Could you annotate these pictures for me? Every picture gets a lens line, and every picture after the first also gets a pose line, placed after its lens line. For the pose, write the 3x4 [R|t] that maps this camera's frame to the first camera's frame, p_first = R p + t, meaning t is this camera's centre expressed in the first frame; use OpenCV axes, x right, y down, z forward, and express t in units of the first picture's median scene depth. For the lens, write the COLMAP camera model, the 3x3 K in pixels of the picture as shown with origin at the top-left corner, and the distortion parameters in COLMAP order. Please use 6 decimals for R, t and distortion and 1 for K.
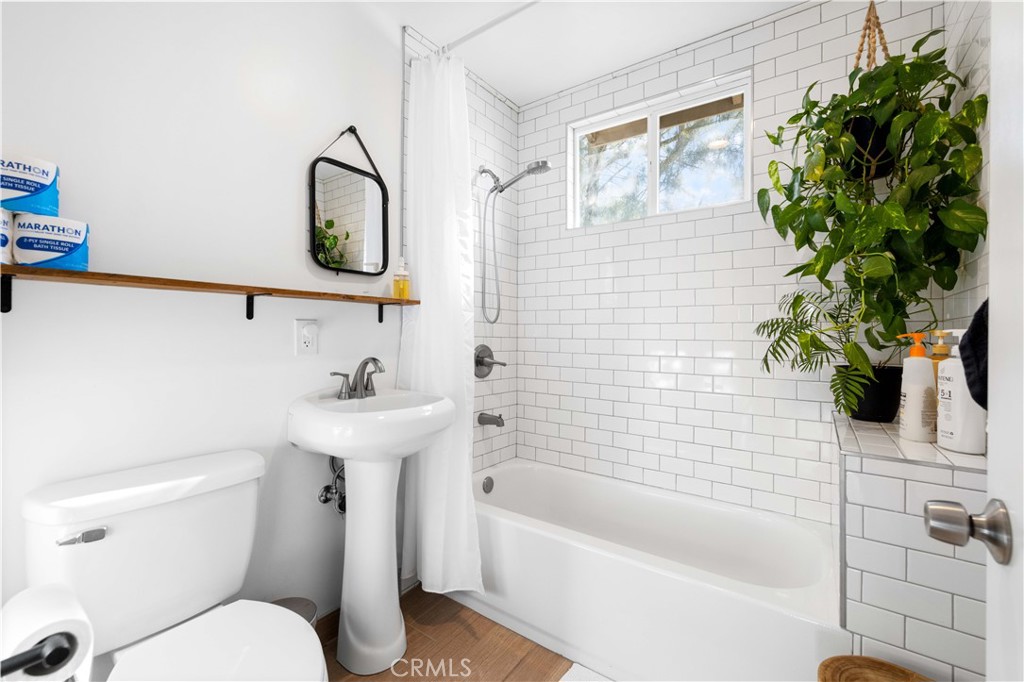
lens RADIAL K [[430.7, 0, 506.7], [0, 430.7, 337.9], [0, 0, 1]] dist [-0.002090, -0.000159]
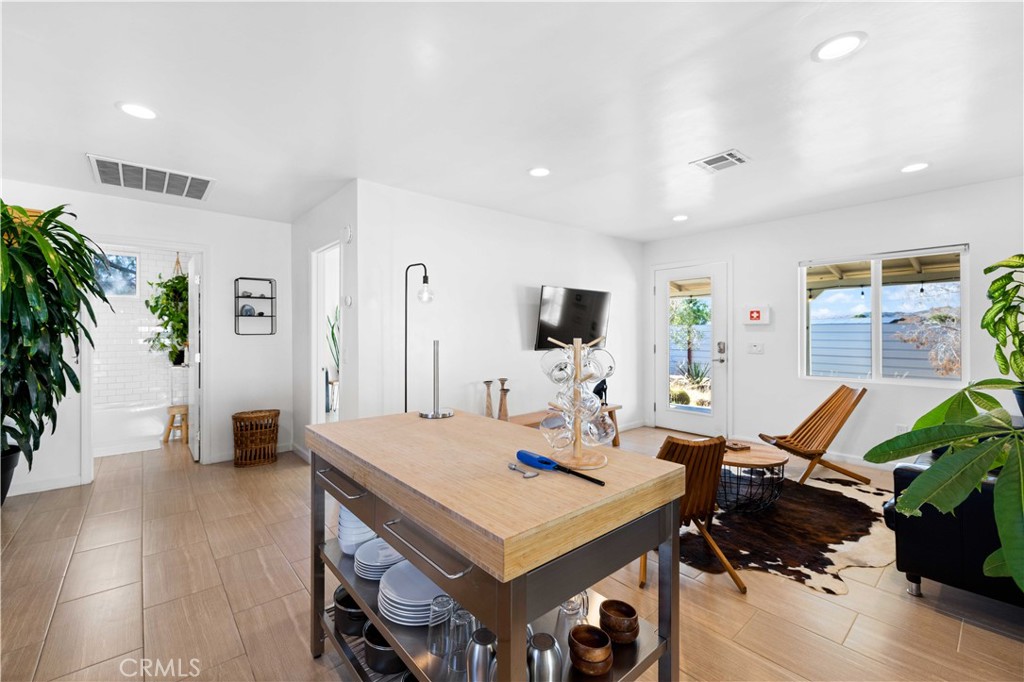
lens RADIAL K [[430.7, 0, 507.3], [0, 430.7, 335.4], [0, 0, 1]] dist [-0.002090, -0.000159]
pose [[0.236366, -0.004178, 0.971655, -2.224865], [-0.003931, 0.999978, 0.005256, -0.102437], [-0.971656, -0.005062, 0.236345, -2.807177]]
